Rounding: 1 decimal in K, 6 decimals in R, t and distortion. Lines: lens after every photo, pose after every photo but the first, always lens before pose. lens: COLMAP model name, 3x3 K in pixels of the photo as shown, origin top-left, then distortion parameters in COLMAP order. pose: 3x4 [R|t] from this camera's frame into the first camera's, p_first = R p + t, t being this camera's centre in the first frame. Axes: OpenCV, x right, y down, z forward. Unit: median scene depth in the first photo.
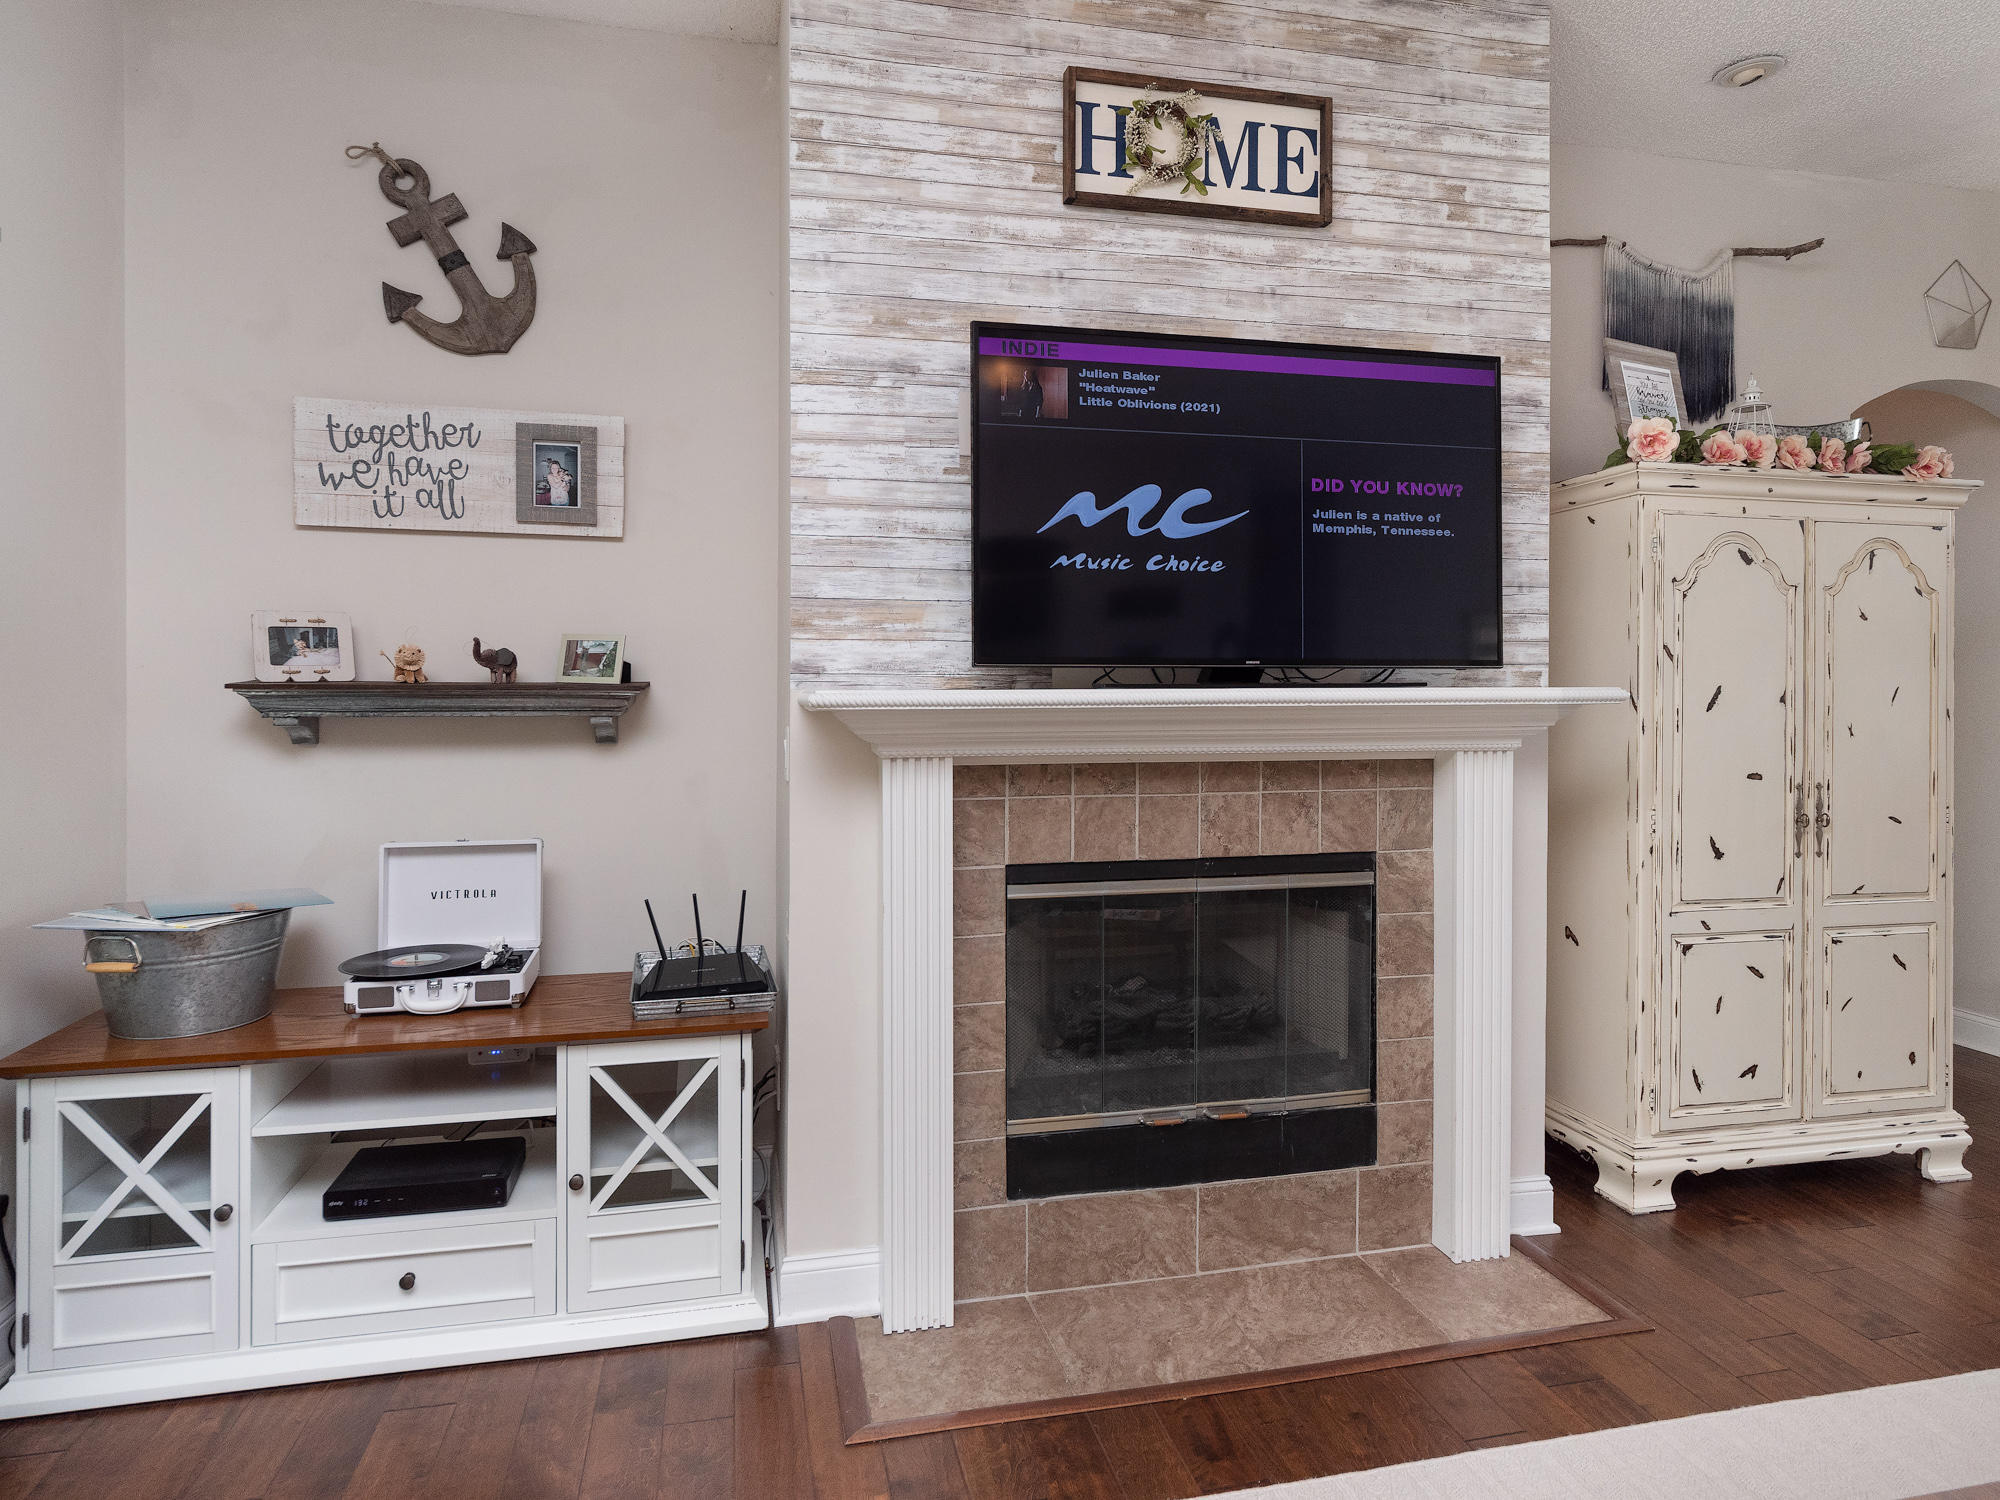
lens RADIAL K [[1170.7, 0, 965.2], [0, 1170.7, 697.1], [0, 0, 1]] dist [-0.001840, -0.004448]
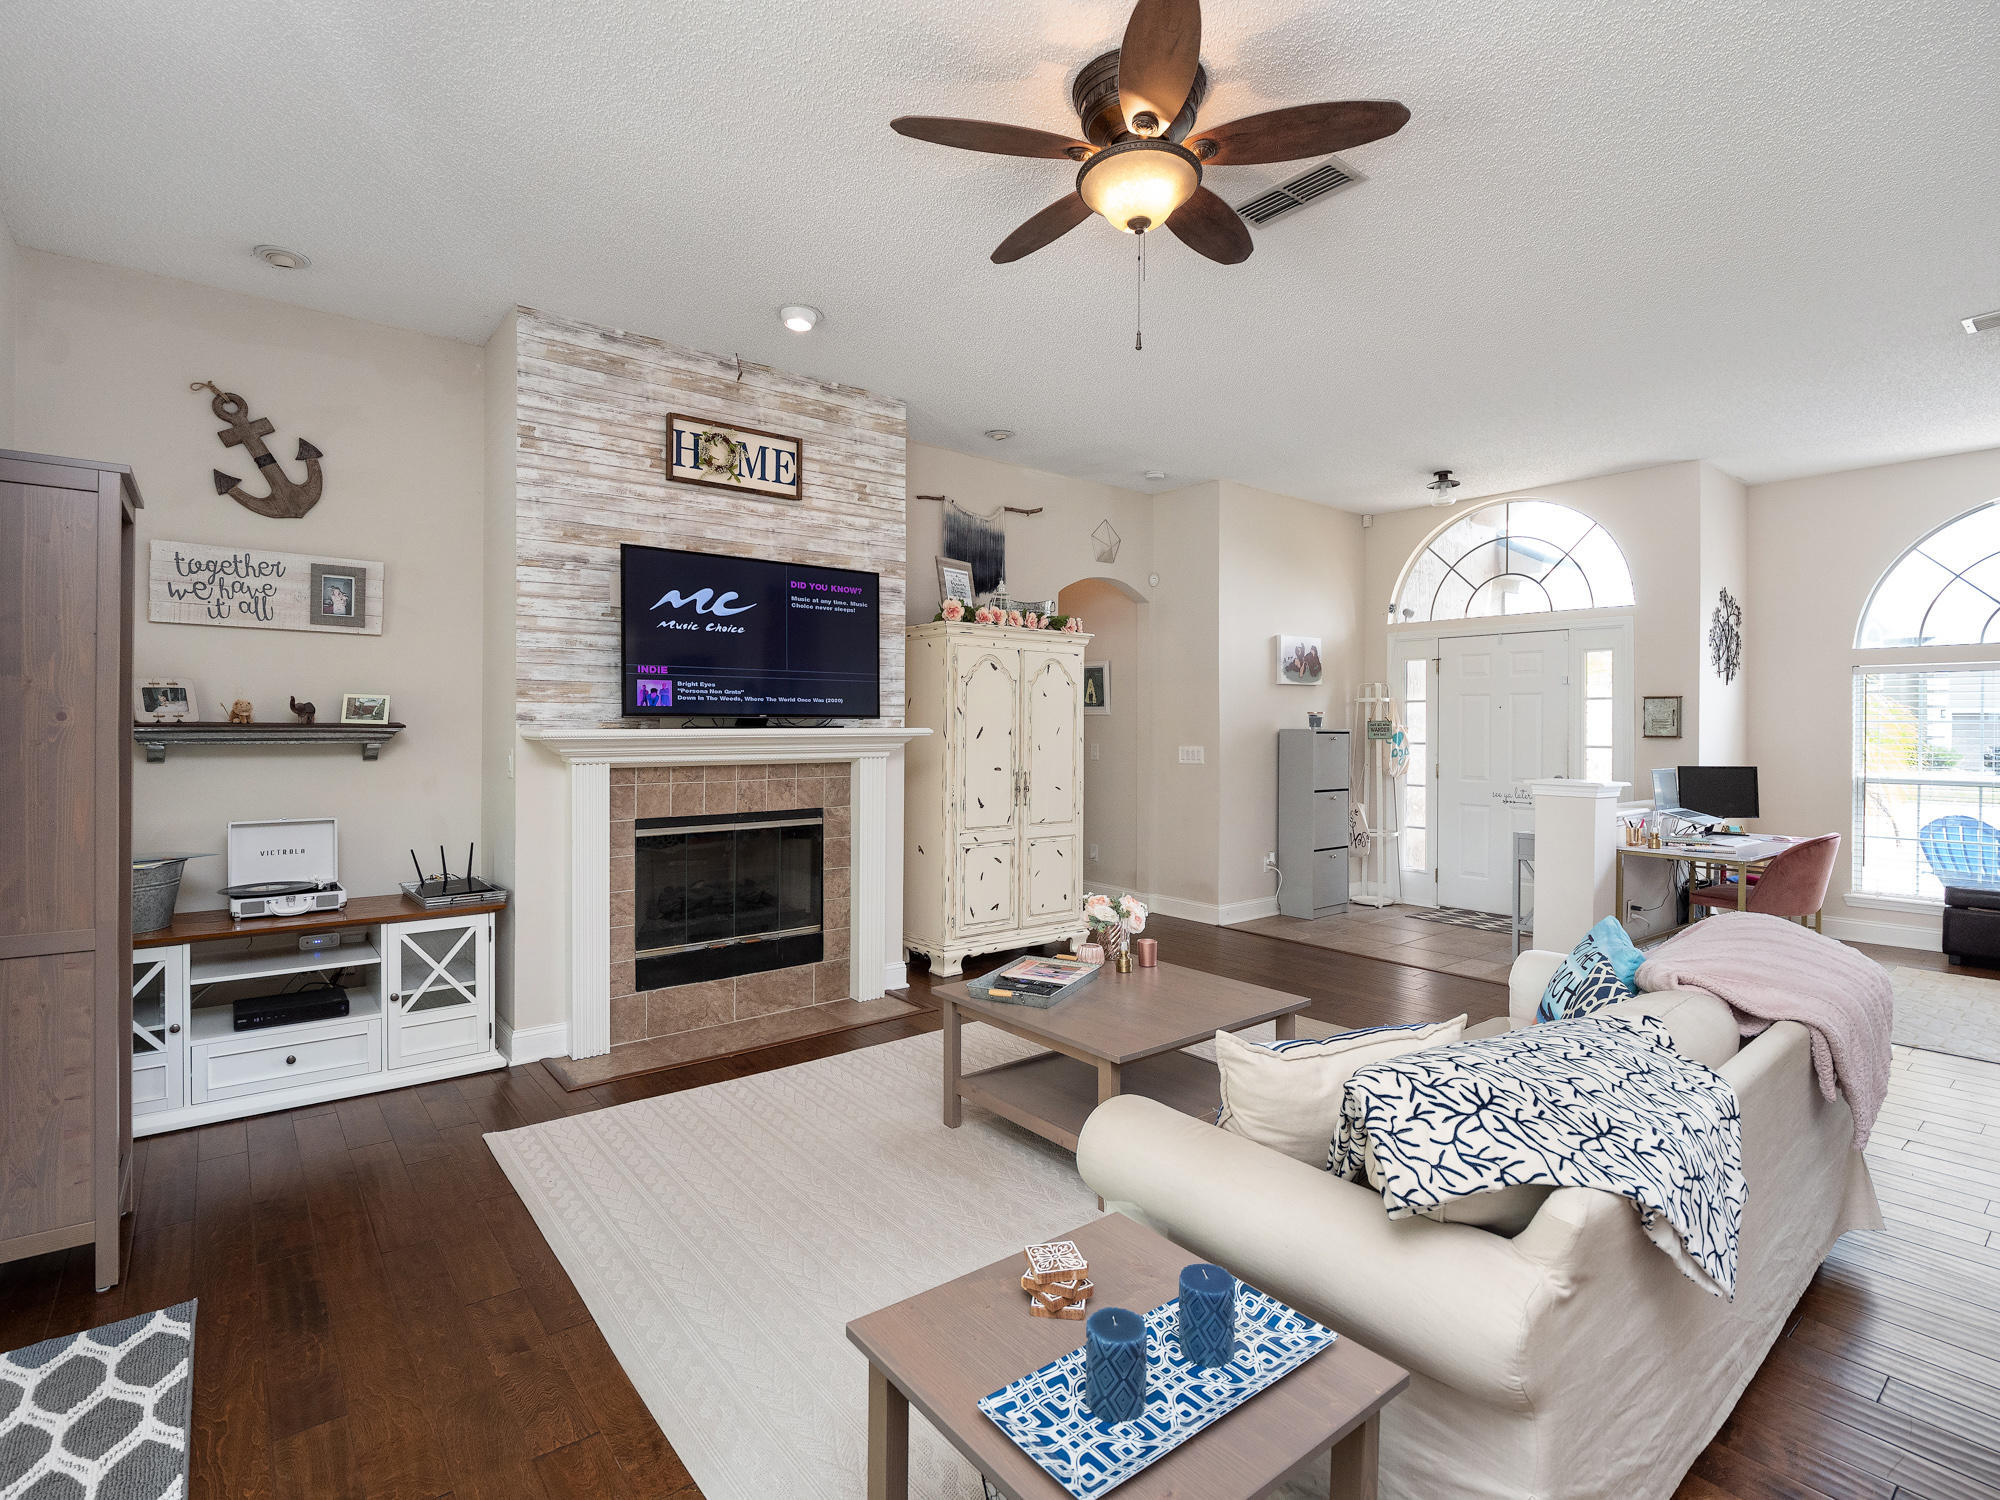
lens RADIAL K [[986.2, 0, 996.4], [0, 986.2, 739.1], [0, 0, 1]] dist [-0.010419, -0.001699]
pose [[0.892894, -0.002611, 0.450260, -0.157935], [-0.004152, 0.999893, 0.014032, -0.014029], [-0.450249, -0.014398, 0.892787, -0.691112]]
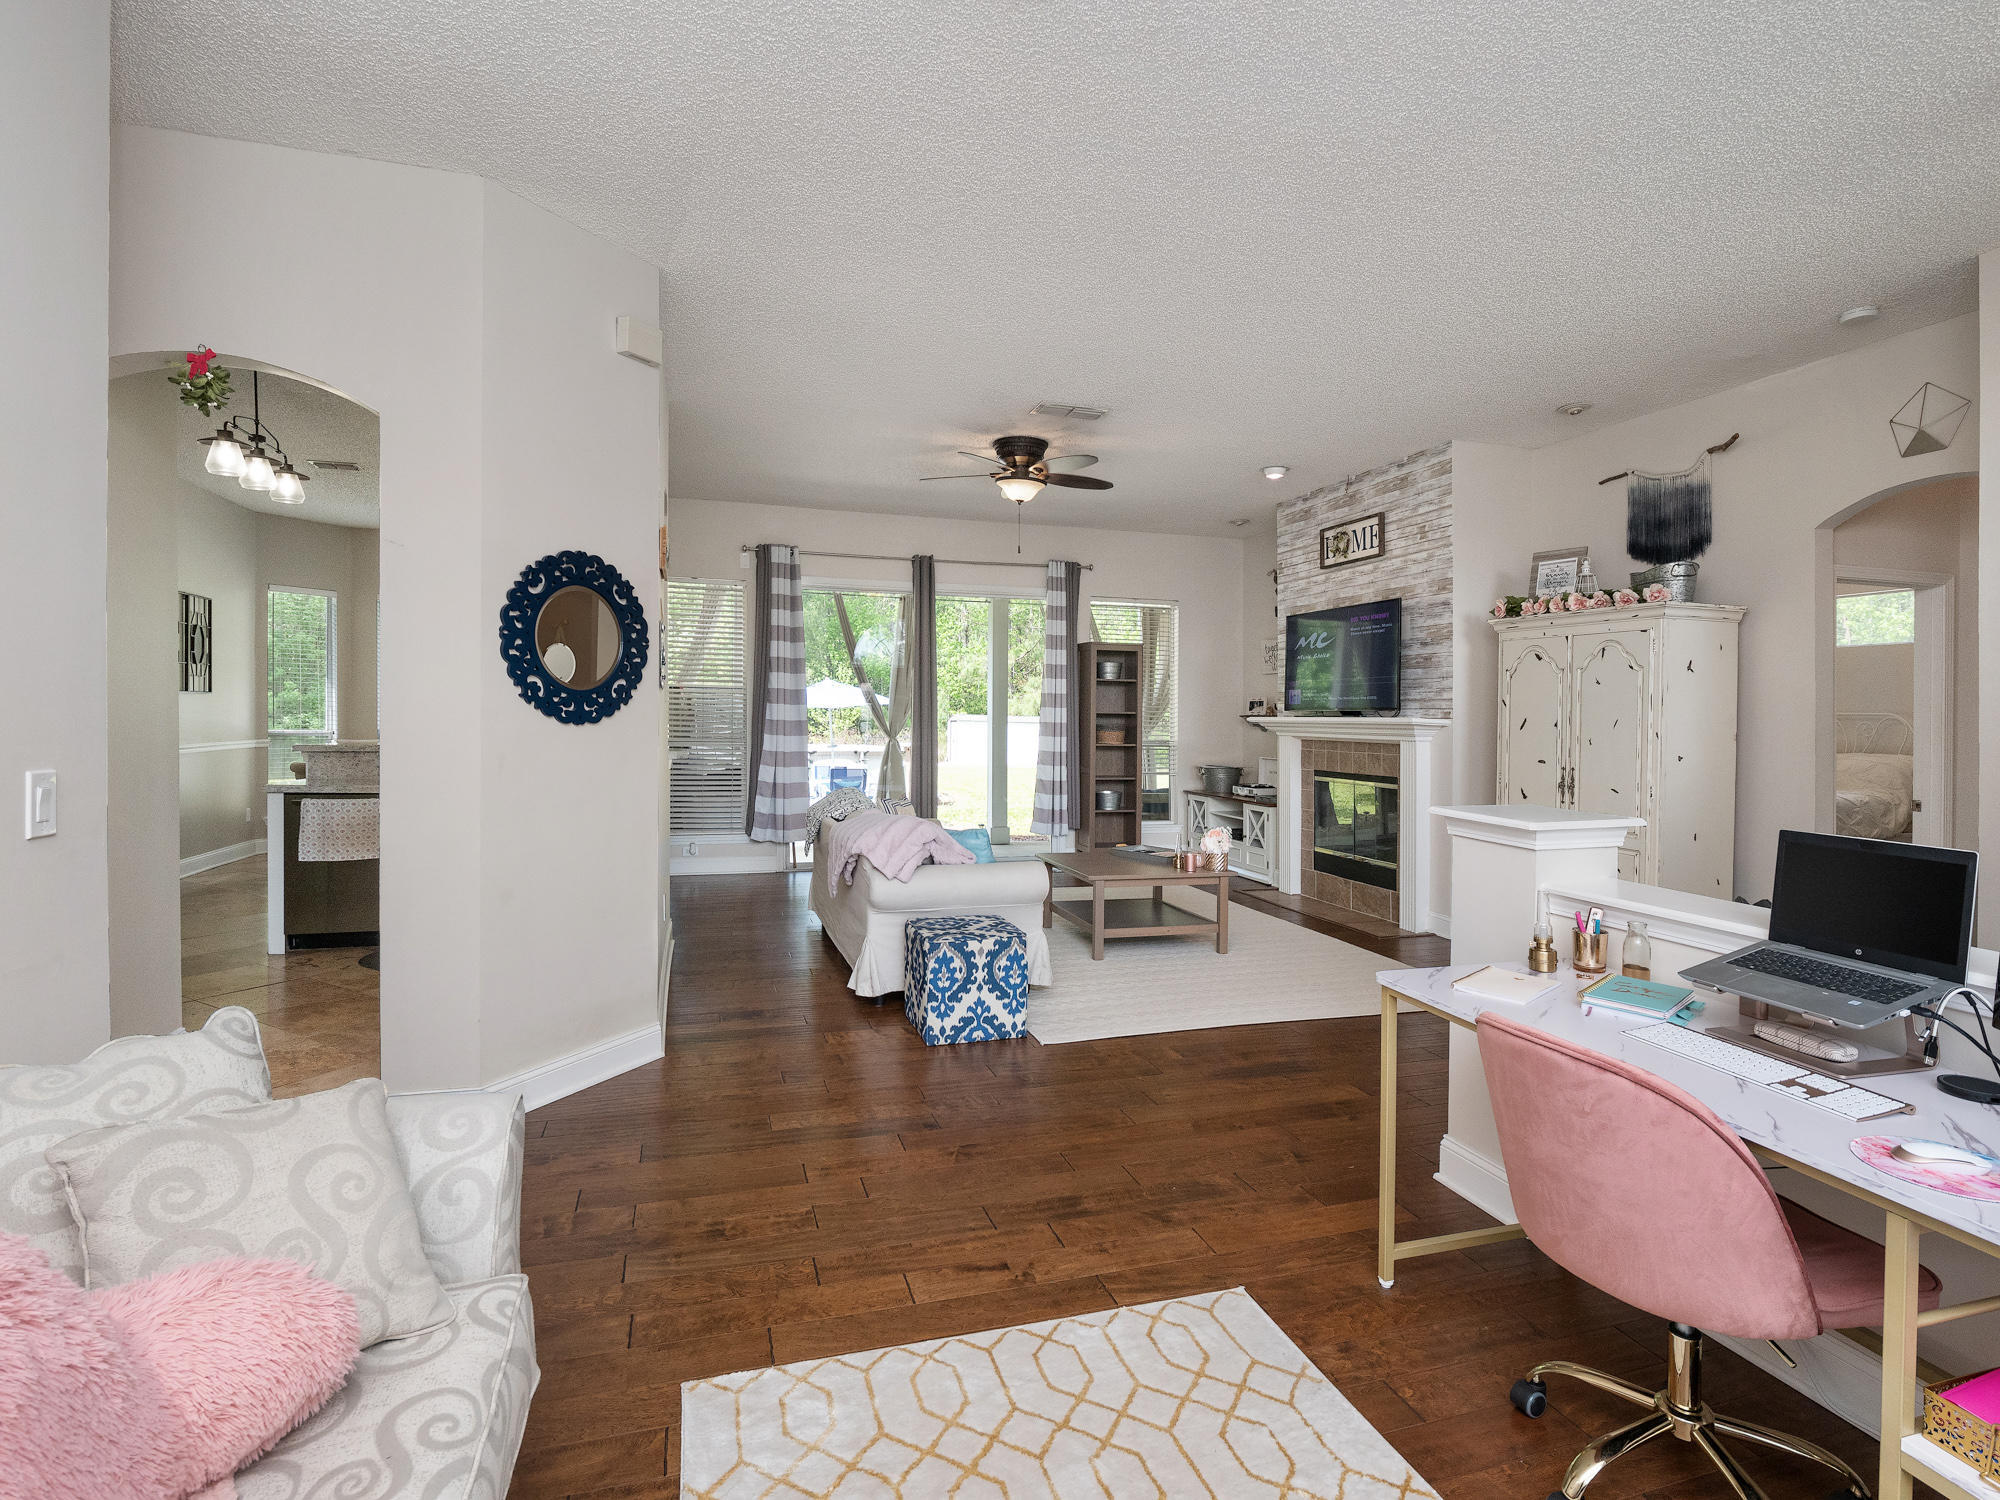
lens RADIAL K [[986.2, 0, 999.3], [0, 986.2, 734.0], [0, 0, 1]] dist [-0.010419, -0.001699]
pose [[0.081638, 0.023831, -0.996377, 2.649344], [-0.007357, 0.999701, 0.023308, -0.017517], [0.996635, 0.005428, 0.081789, -0.125218]]
